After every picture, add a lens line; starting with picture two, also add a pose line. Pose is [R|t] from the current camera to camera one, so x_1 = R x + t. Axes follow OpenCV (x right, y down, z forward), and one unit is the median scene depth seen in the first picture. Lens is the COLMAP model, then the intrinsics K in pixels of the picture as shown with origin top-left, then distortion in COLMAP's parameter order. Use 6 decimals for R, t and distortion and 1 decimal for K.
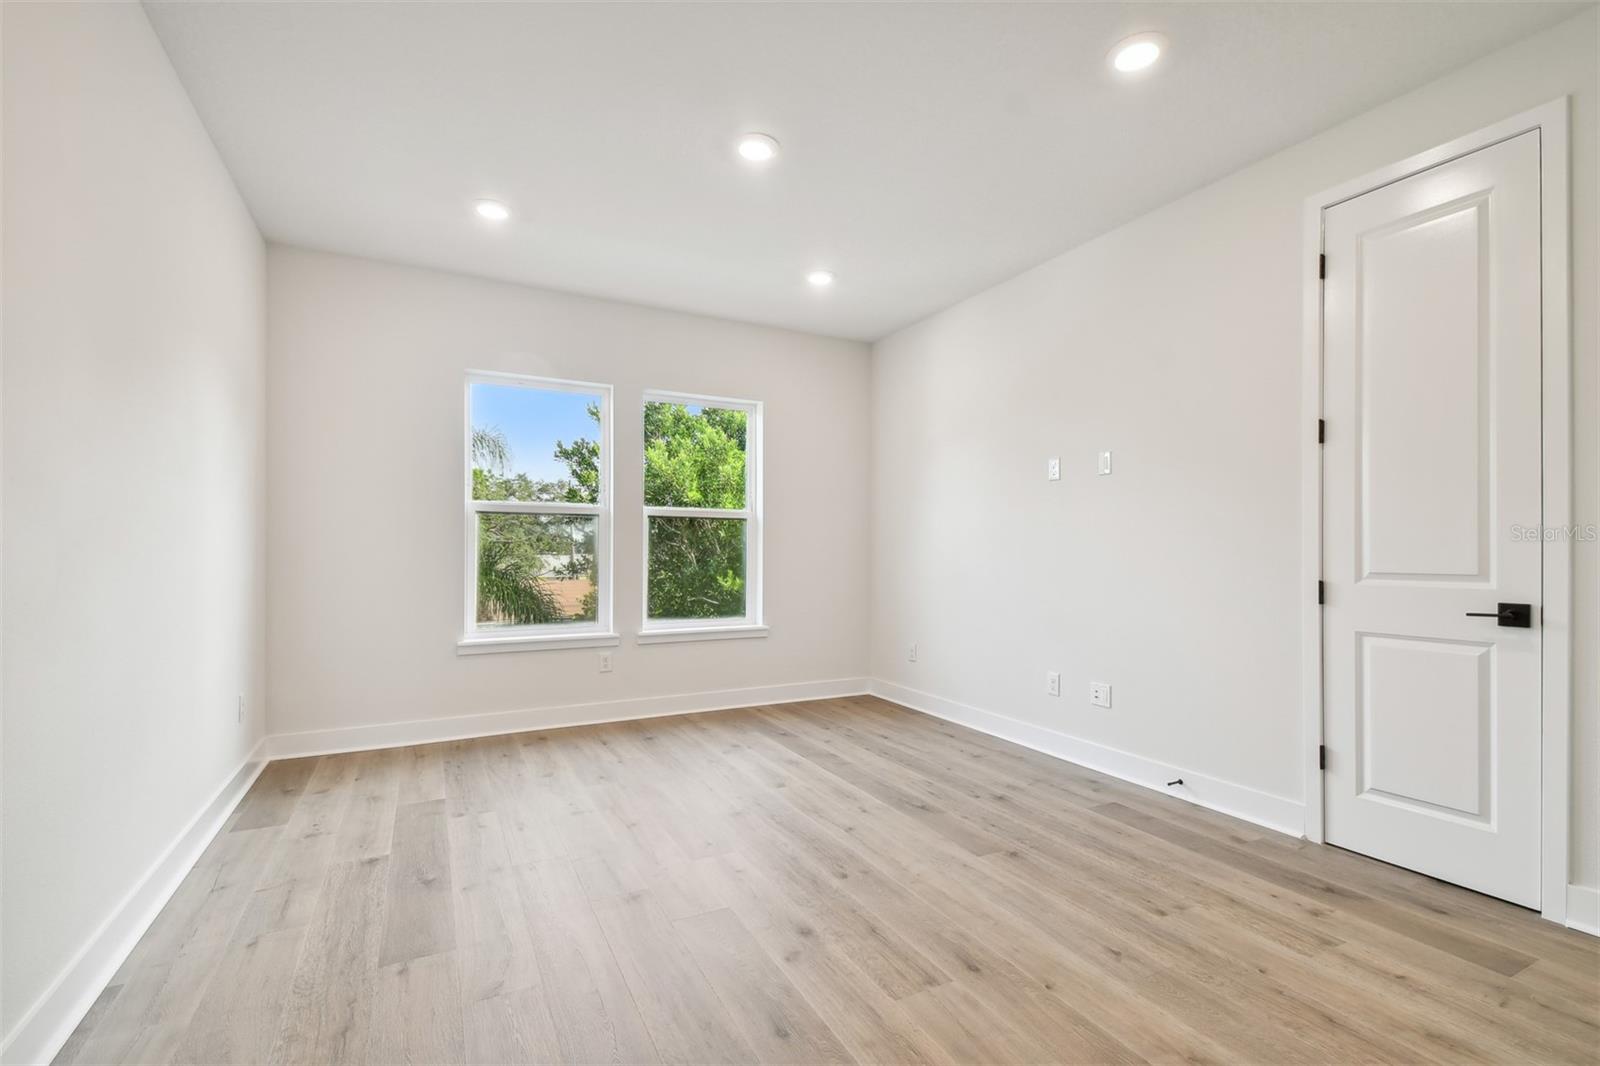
lens RADIAL K [[703.9, 0, 803.8], [0, 703.9, 544.1], [0, 0, 1]] dist [0.000102, -0.000093]
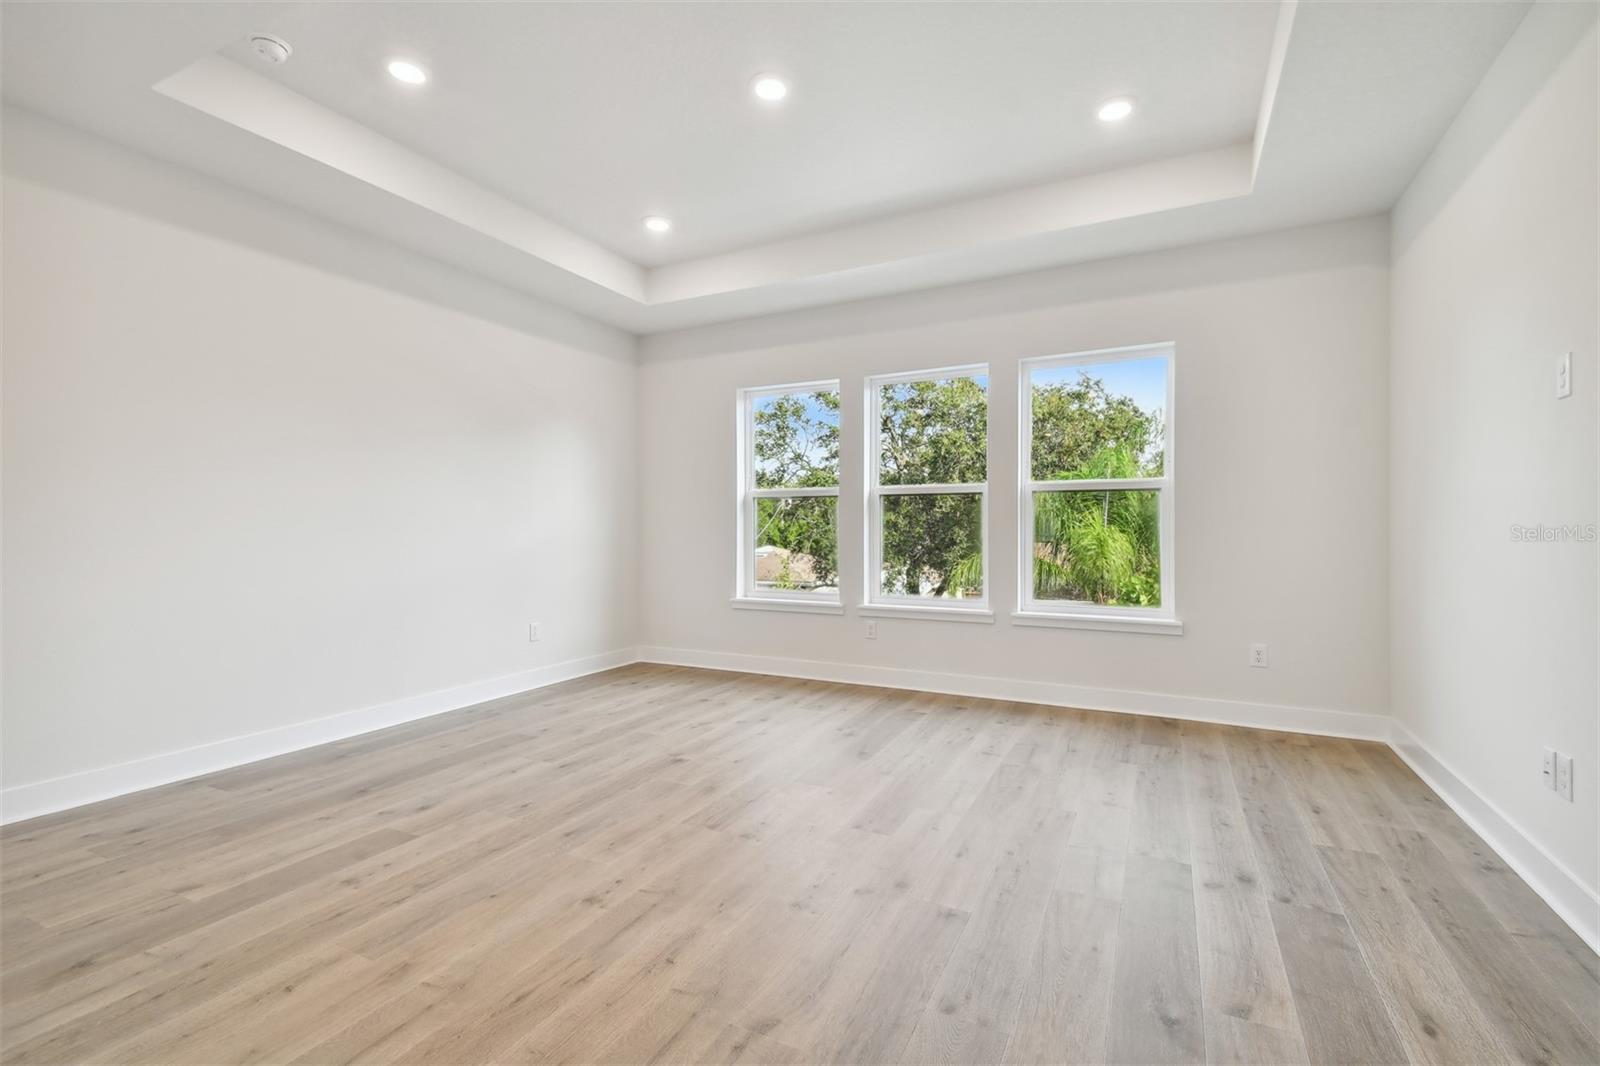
lens RADIAL K [[703.9, 0, 803.8], [0, 703.9, 544.1], [0, 0, 1]] dist [0.000102, -0.000093]
pose [[0.563850, 0.012509, -0.825782, 0.535095], [0.012287, 0.999648, 0.023533, 0.006744], [0.825786, -0.023416, 0.563498, 0.284834]]
